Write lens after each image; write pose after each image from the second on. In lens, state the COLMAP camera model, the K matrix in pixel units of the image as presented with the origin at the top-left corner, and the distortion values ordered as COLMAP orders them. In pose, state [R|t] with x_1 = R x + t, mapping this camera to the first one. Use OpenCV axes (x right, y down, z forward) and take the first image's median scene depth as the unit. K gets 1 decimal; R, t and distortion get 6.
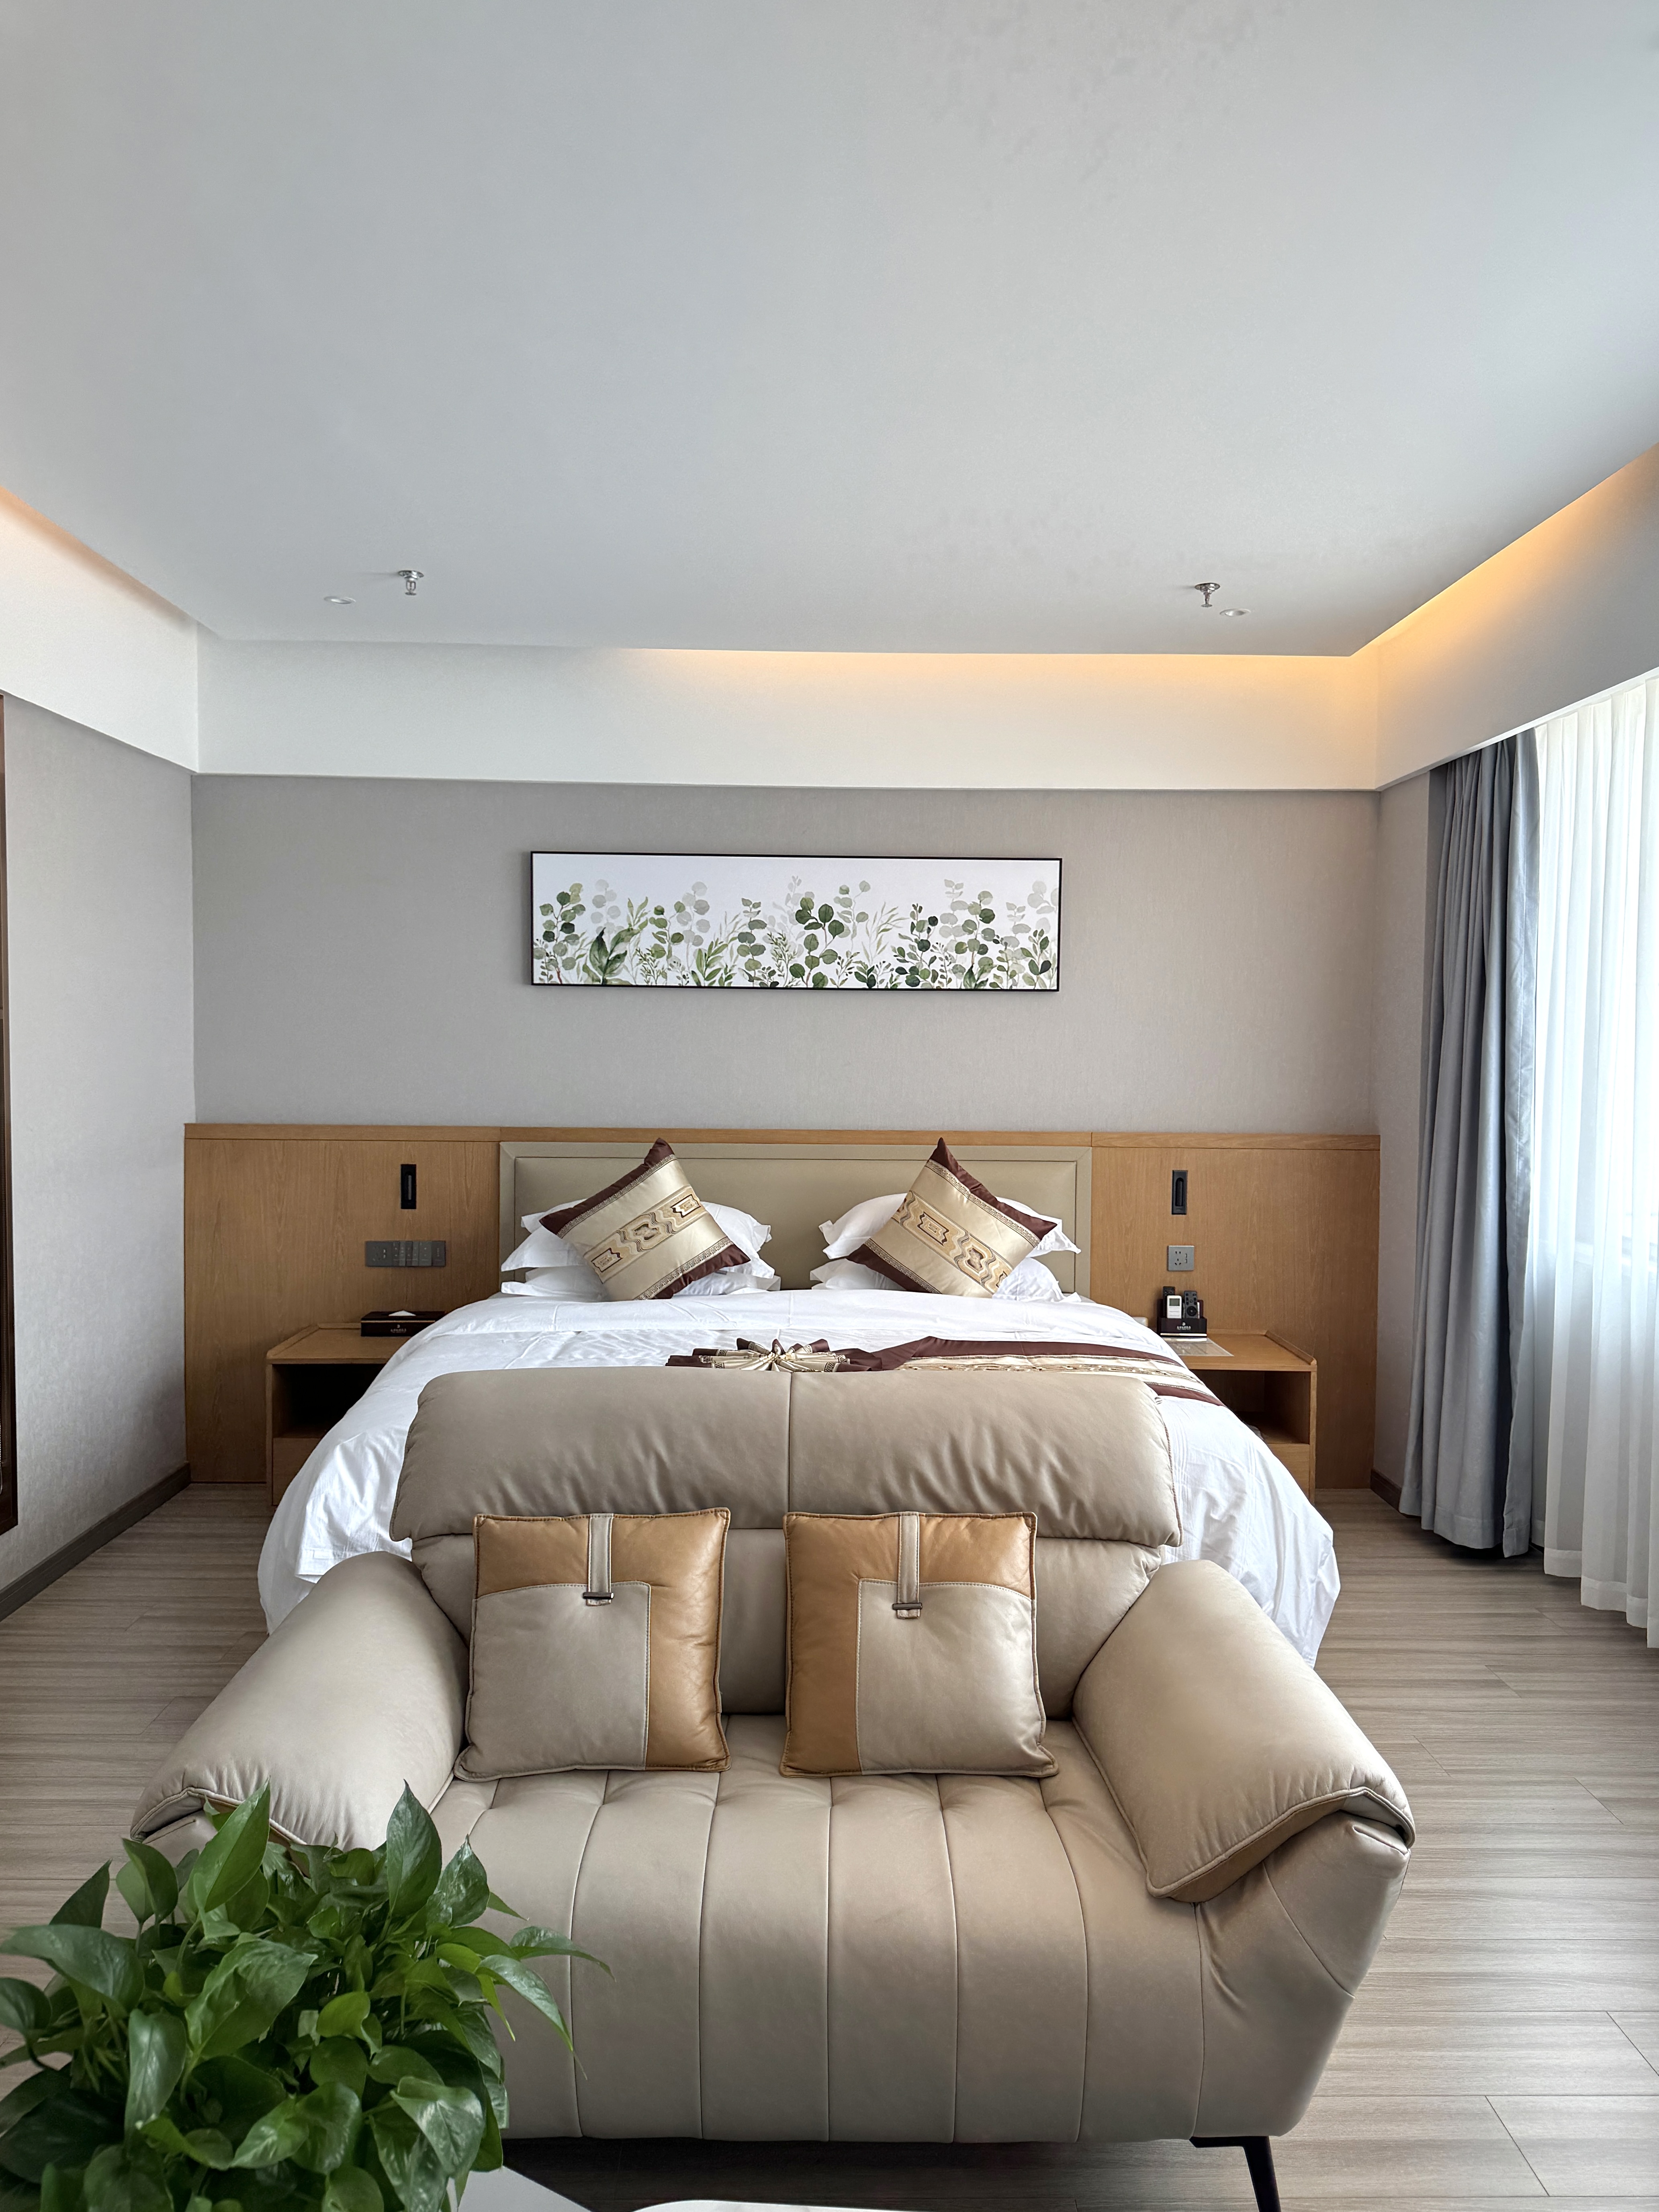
lens RADIAL K [[1545.7, 0, 829.5], [0, 1545.7, 1106.0], [0, 0, 1]] dist [0.287670, -0.482264]
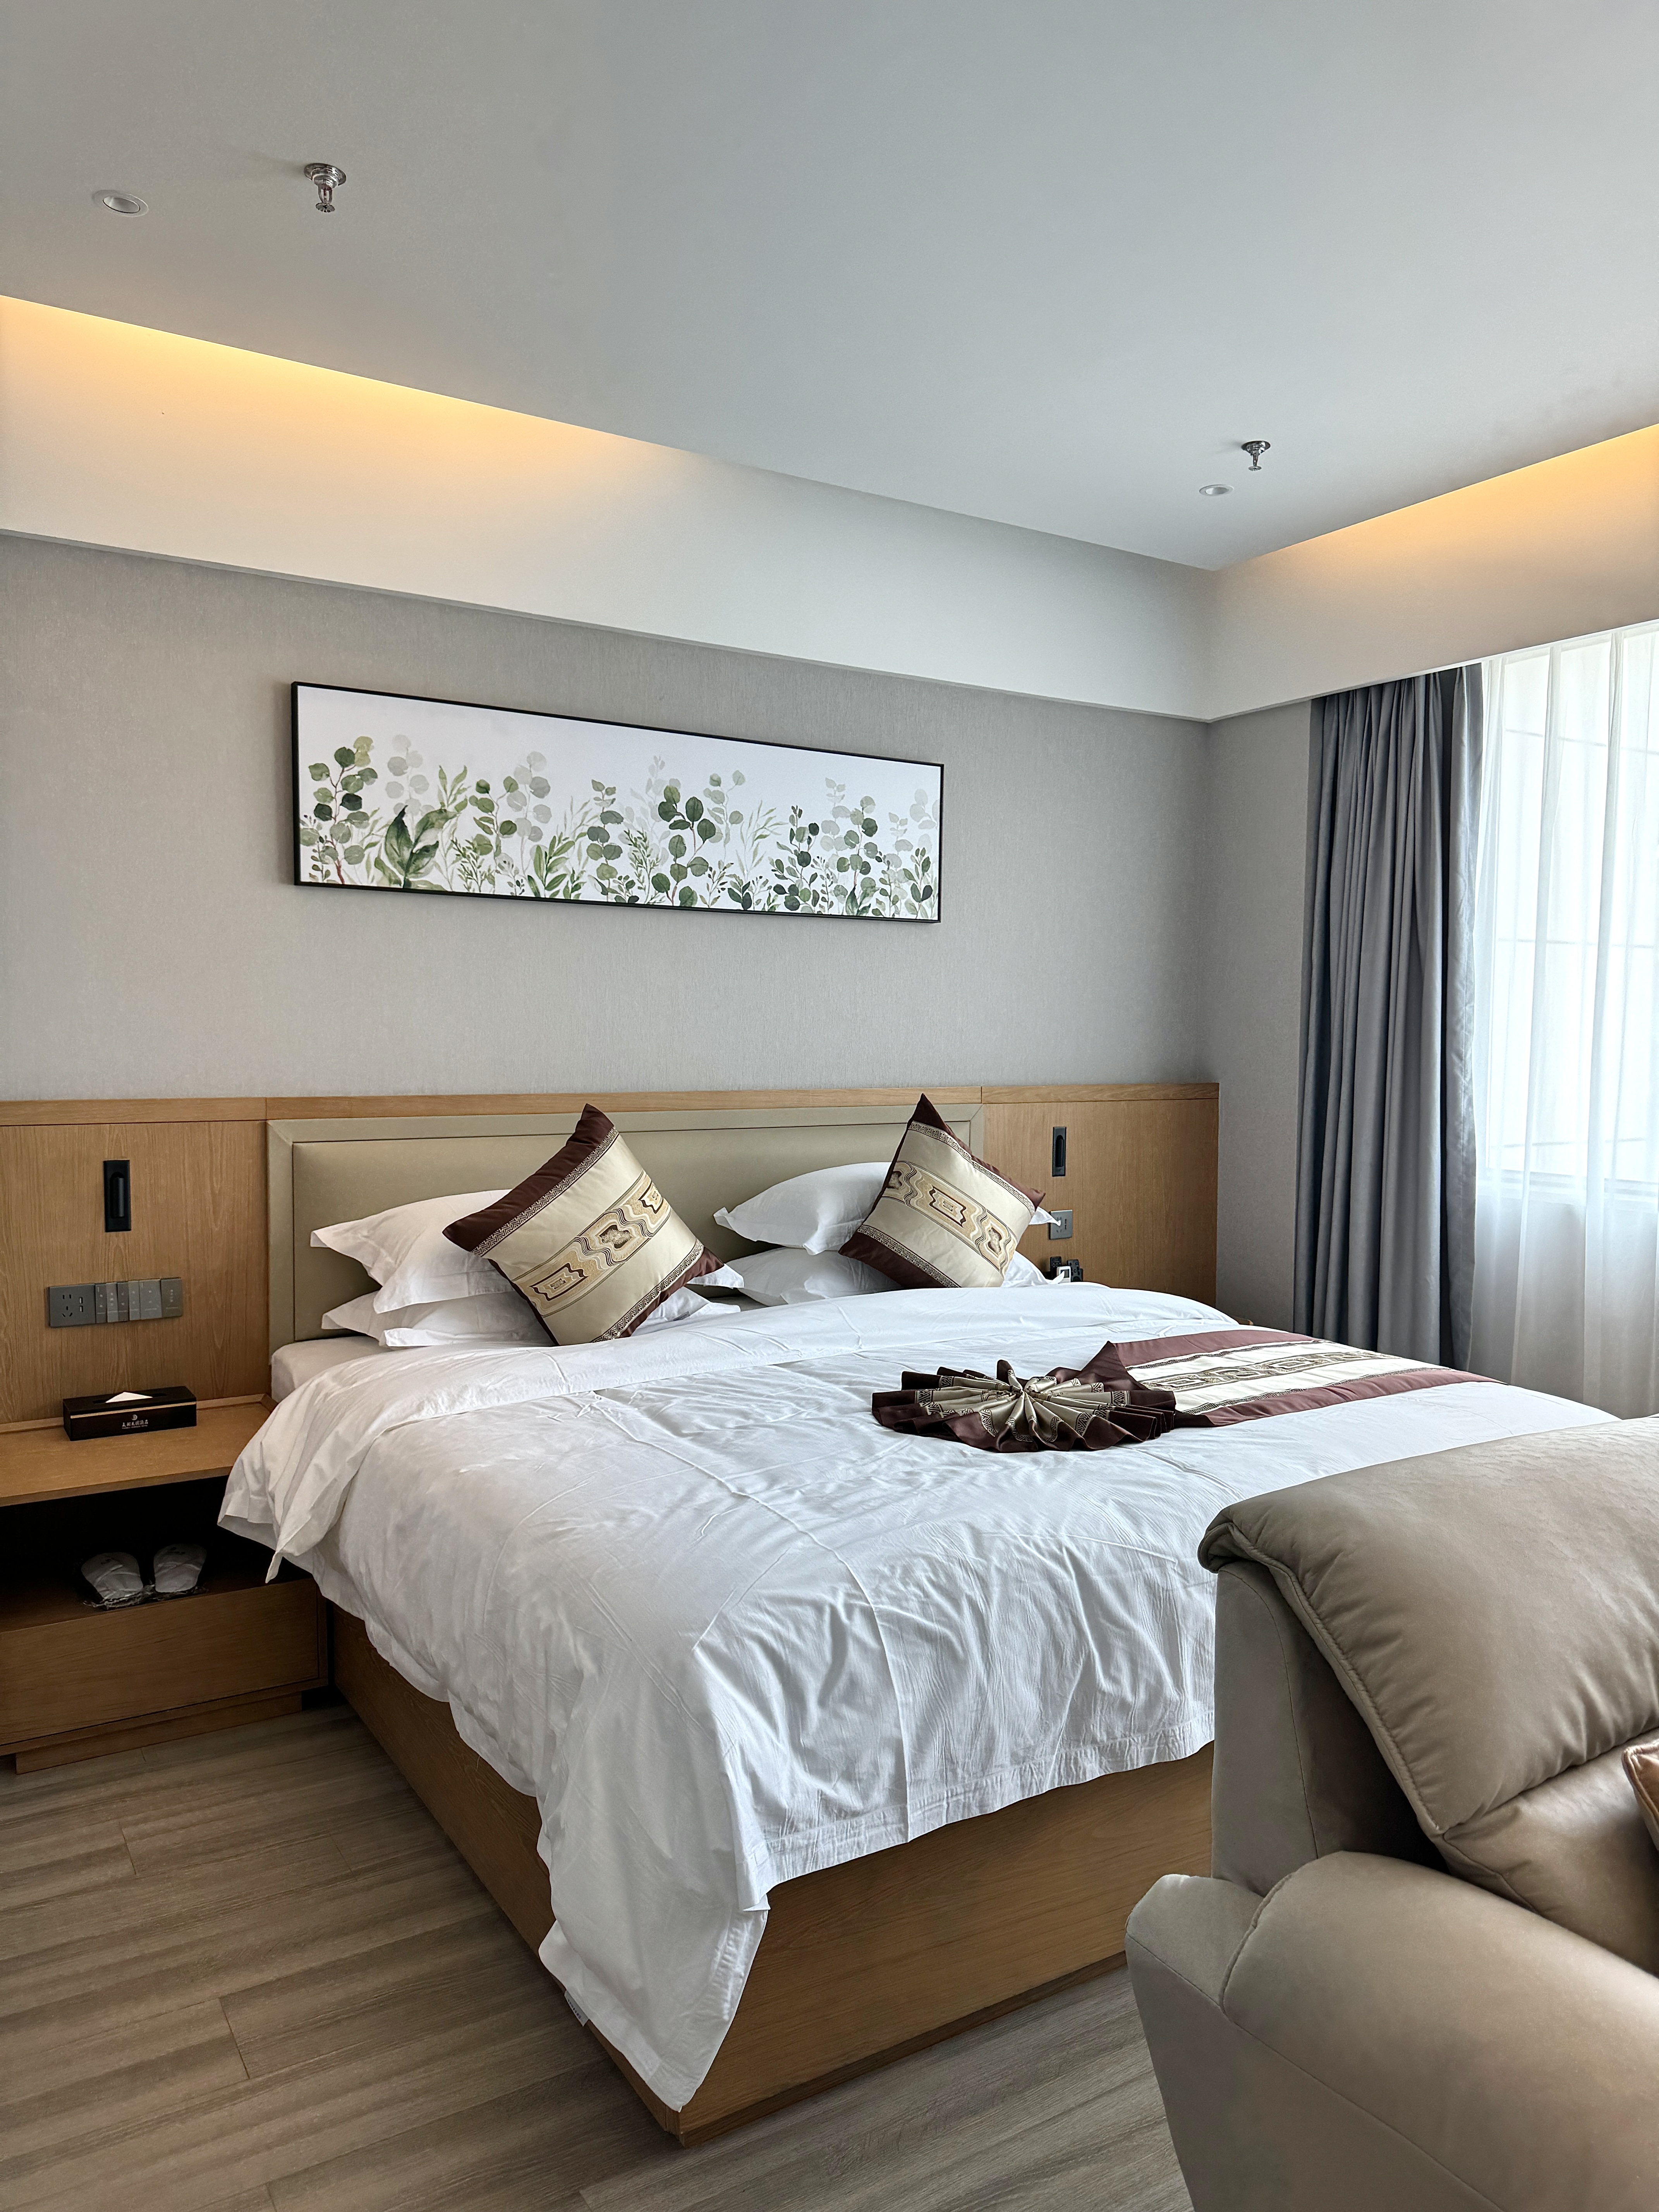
lens RADIAL K [[1545.7, 0, 829.5], [0, 1545.7, 1106.0], [0, 0, 1]] dist [0.287670, -0.482264]
pose [[0.859032, -0.028956, 0.511103, -0.345370], [0.021169, 0.999554, 0.021051, 0.007653], [-0.511485, -0.007264, 0.859262, 0.300589]]
